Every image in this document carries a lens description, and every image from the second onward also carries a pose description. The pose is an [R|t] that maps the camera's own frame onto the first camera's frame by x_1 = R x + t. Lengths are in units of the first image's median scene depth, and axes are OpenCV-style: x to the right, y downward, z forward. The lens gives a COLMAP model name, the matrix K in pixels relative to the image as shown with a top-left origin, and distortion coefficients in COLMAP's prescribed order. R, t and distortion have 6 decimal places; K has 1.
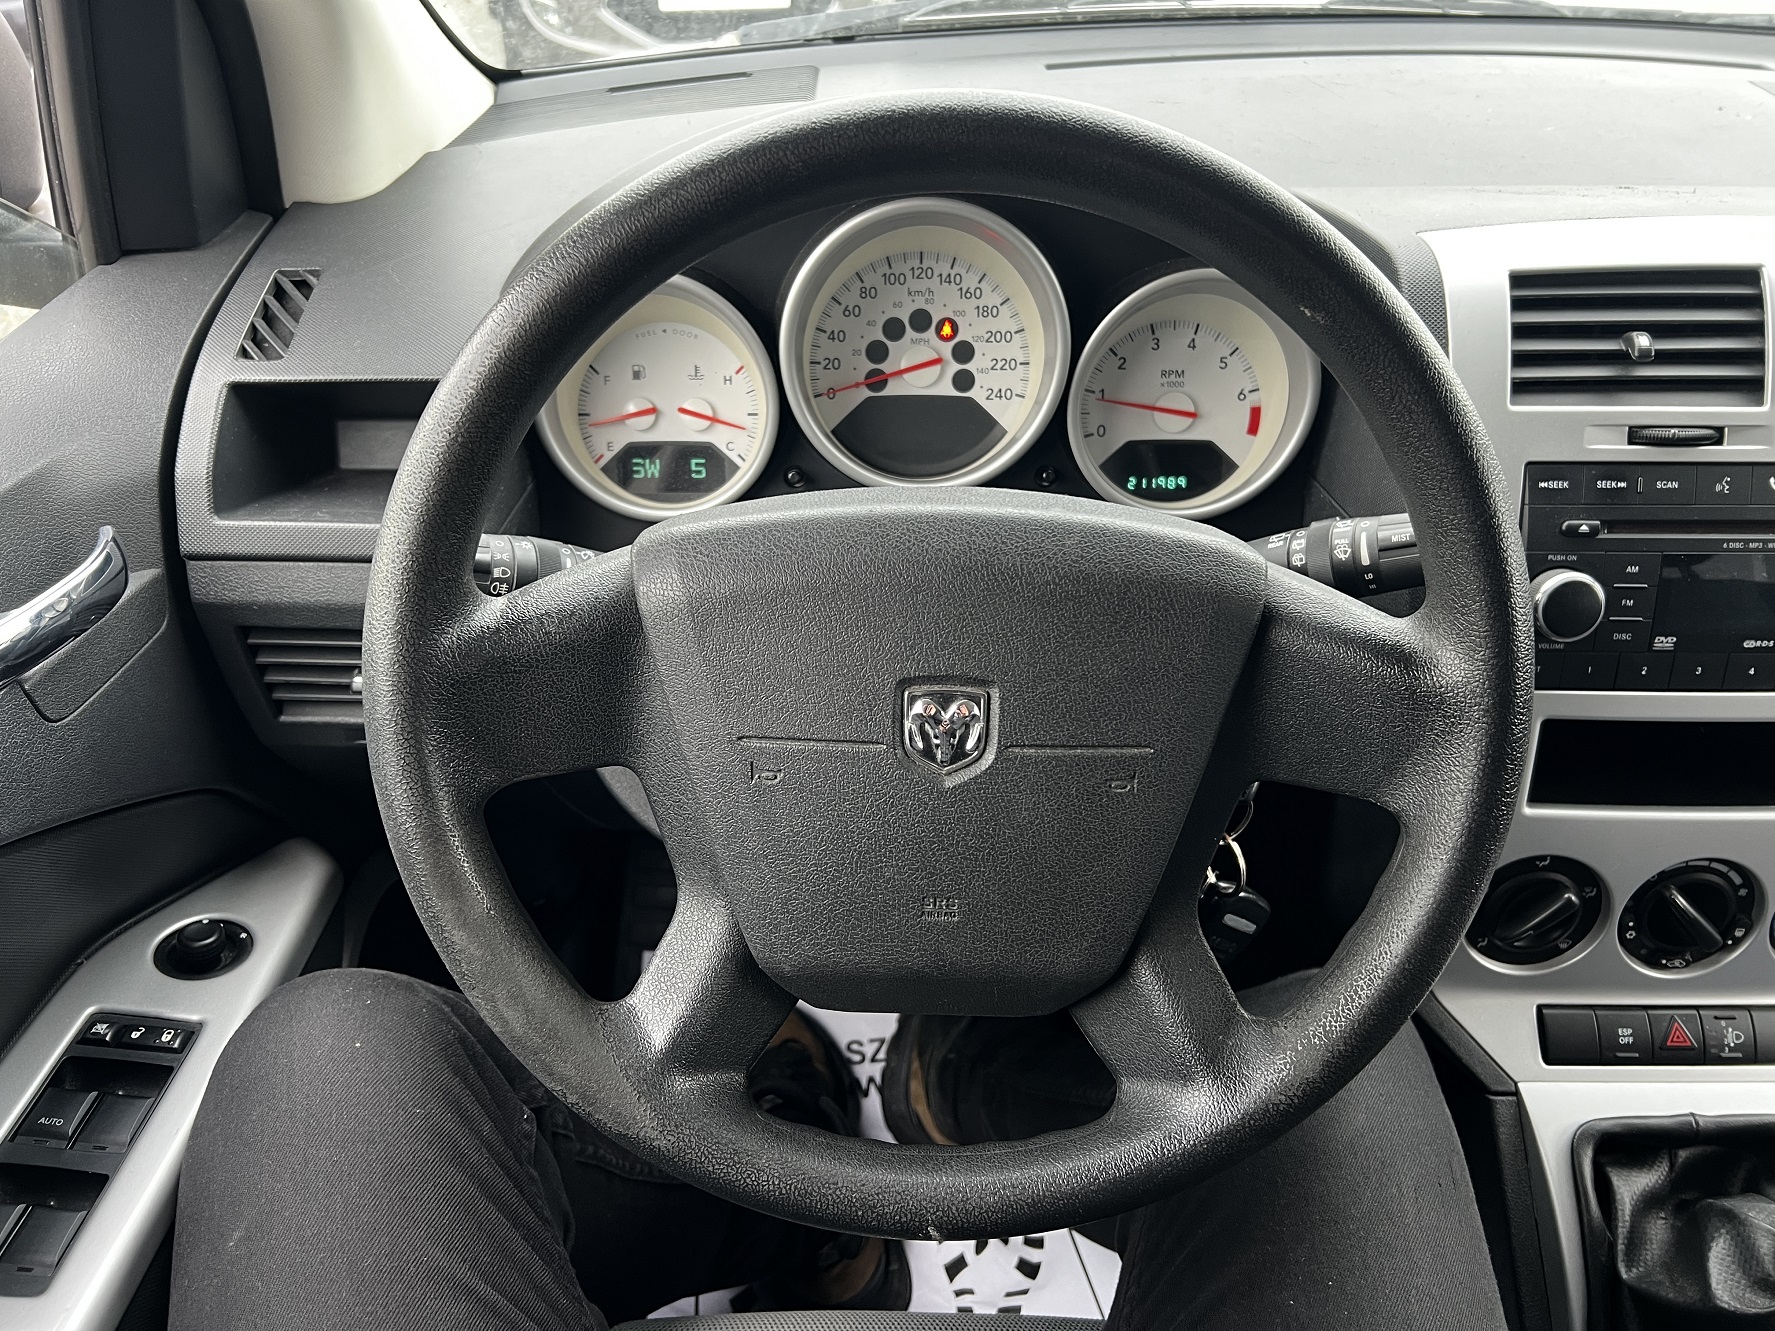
lens RADIAL K [[1349.3, 0, 880.2], [0, 1349.3, 675.7], [0, 0, 1]] dist [0.048814, -0.050795]
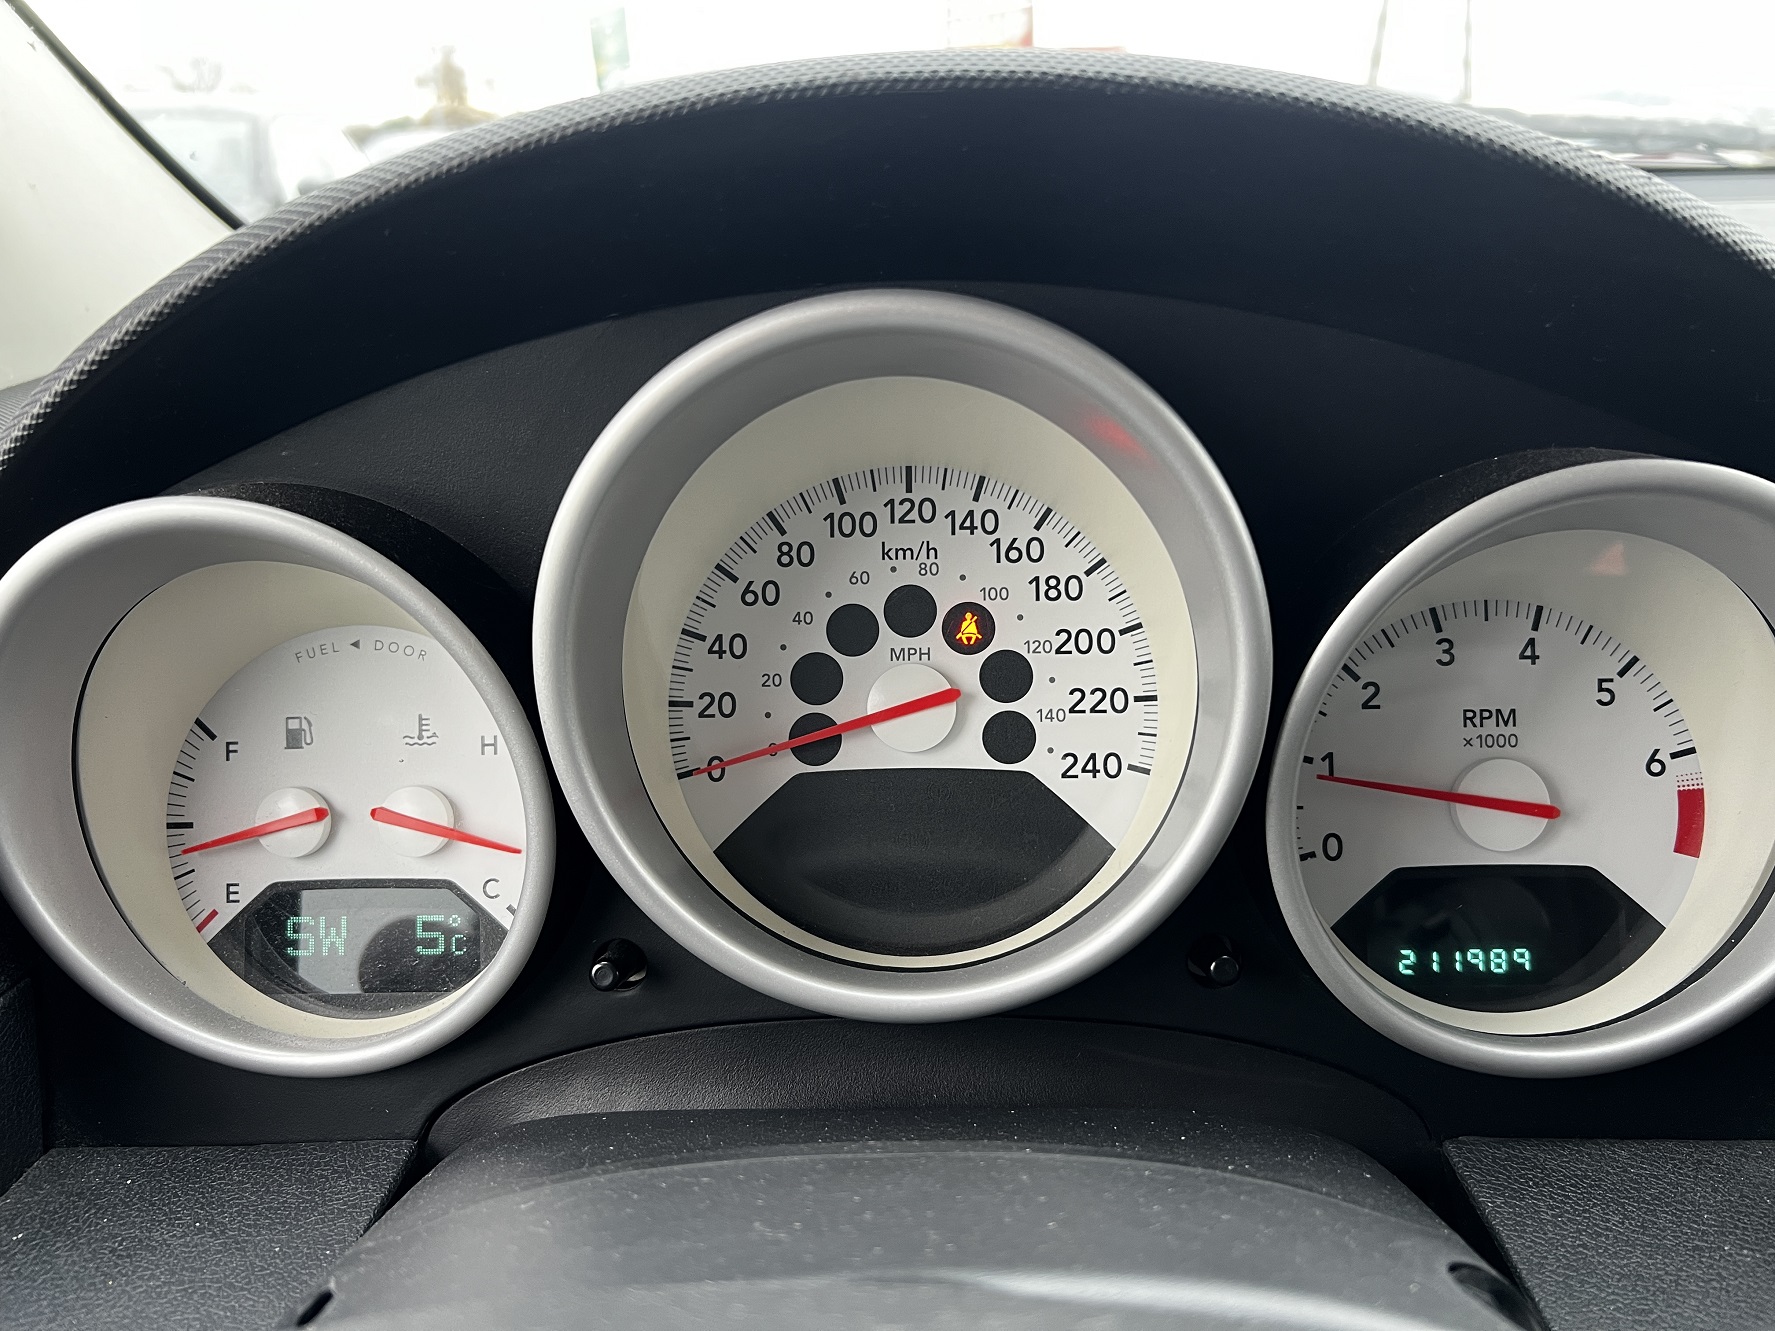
lens RADIAL K [[1369.0, 0, 887.5], [0, 1369.0, 665.5], [0, 0, 1]] dist [0.004260, -0.005446]
pose [[0.997782, -0.018872, -0.063838, 0.051450], [0.003842, 0.973700, -0.227801, -0.140068], [0.066459, 0.227051, 0.971613, 0.558988]]
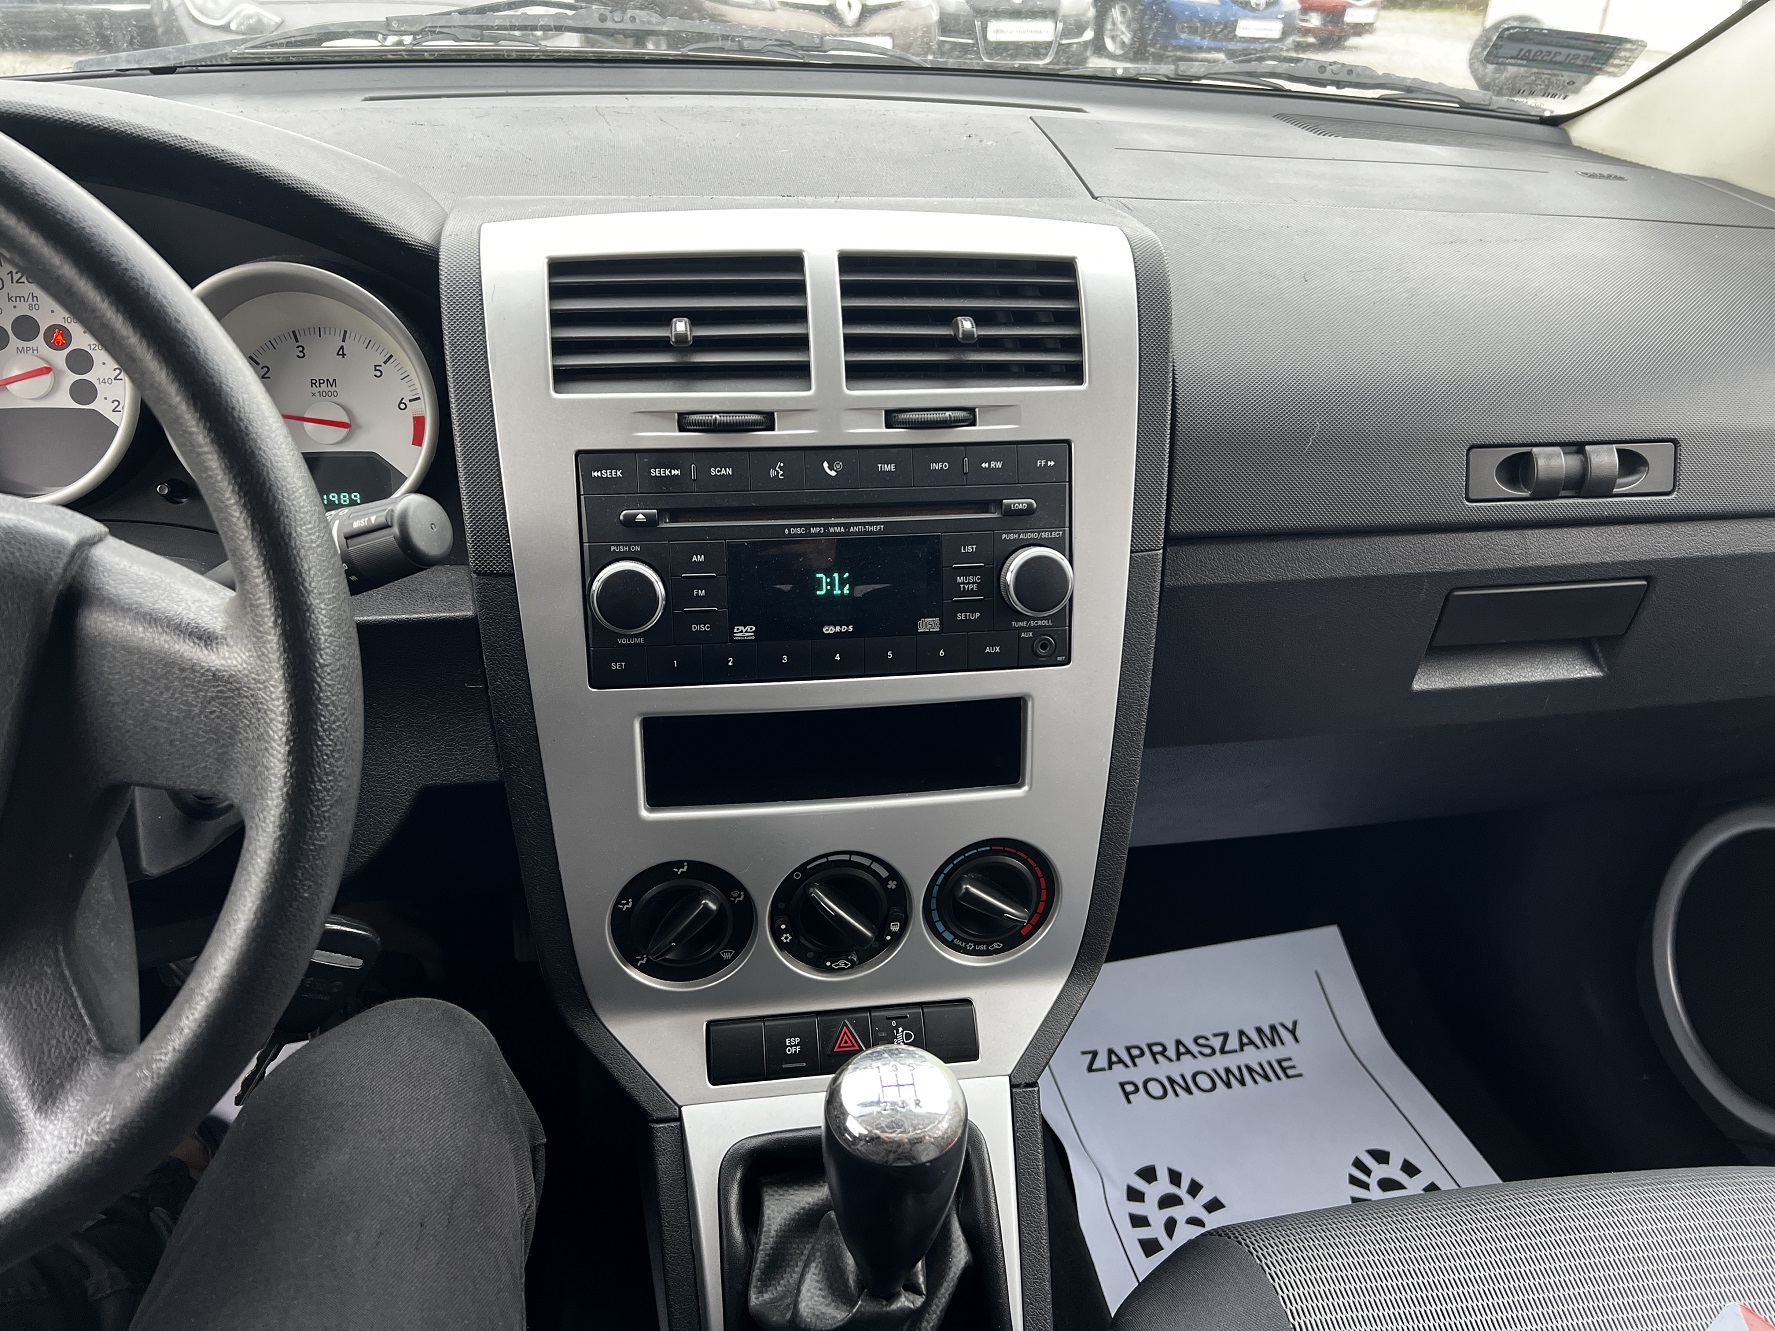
lens RADIAL K [[1337.7, 0, 887.5], [0, 1337.7, 665.5], [0, 0, 1]] dist [0.078707, -0.075152]
pose [[0.989264, -0.048578, 0.137830, 0.469838], [0.058605, 0.995849, -0.069644, 0.063385], [-0.133875, 0.076973, 0.988004, 0.028614]]
